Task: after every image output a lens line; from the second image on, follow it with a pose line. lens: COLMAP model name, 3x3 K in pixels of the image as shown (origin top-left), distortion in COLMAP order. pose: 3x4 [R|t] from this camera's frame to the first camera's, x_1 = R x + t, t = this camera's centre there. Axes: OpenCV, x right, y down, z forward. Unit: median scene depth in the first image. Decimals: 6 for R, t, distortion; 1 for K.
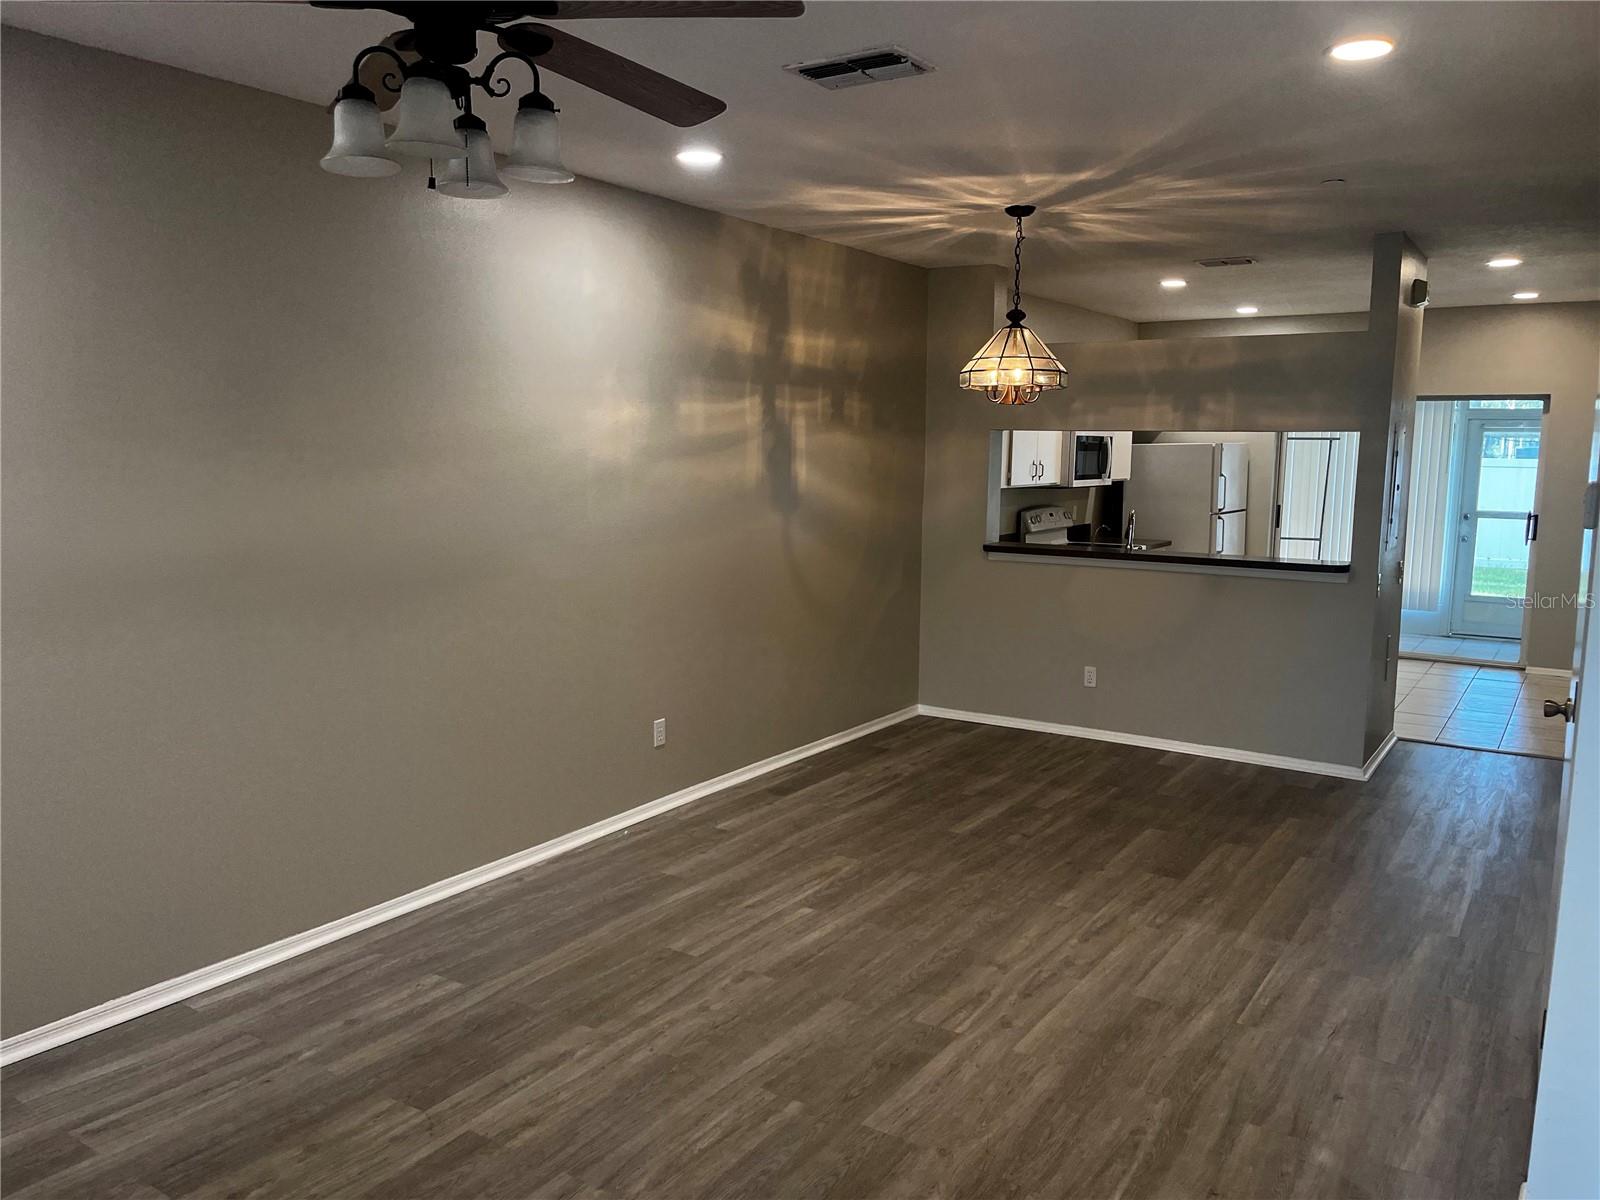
lens RADIAL K [[1212.9, 0, 805.5], [0, 1212.9, 607.4], [0, 0, 1]] dist [0.057043, -0.073894]
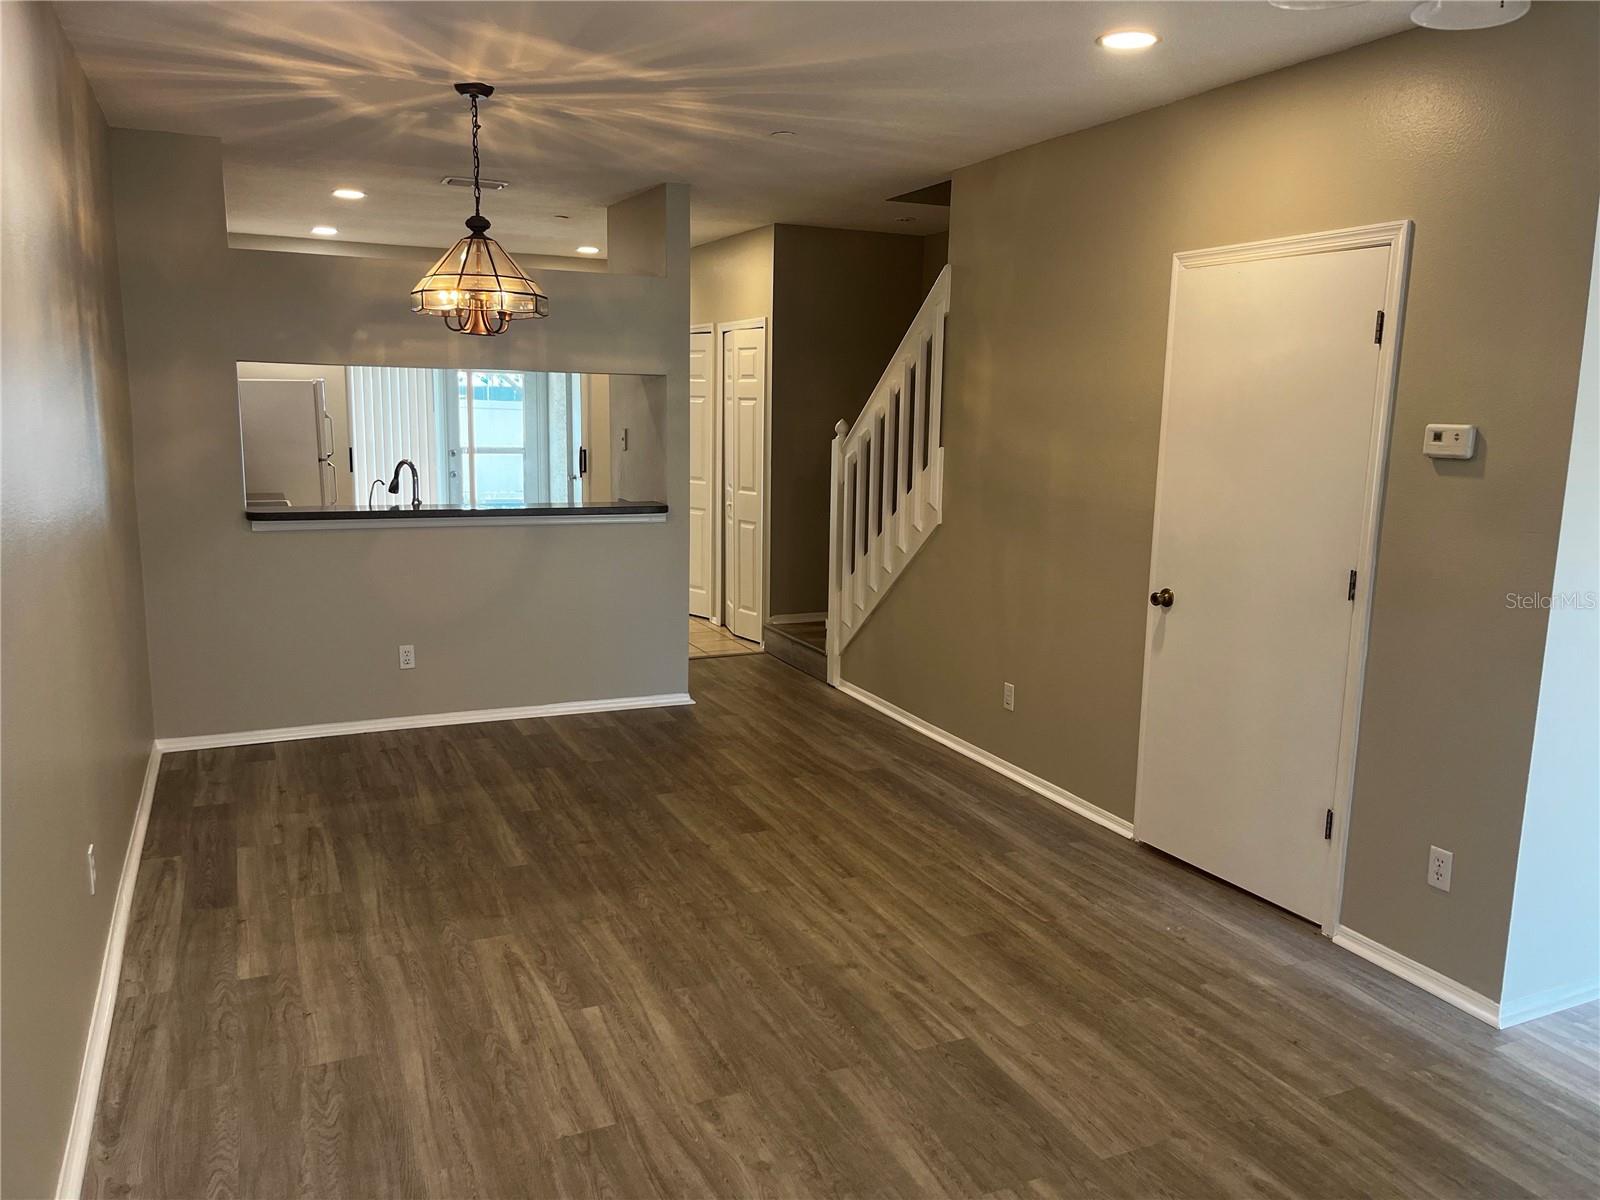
lens RADIAL K [[1212.9, 0, 805.5], [0, 1212.9, 607.4], [0, 0, 1]] dist [0.057043, -0.073894]
pose [[0.535928, -0.146849, 0.831394, -0.491284], [0.101742, 0.988814, 0.109070, -0.065560], [-0.838111, 0.026134, 0.544873, 0.435884]]
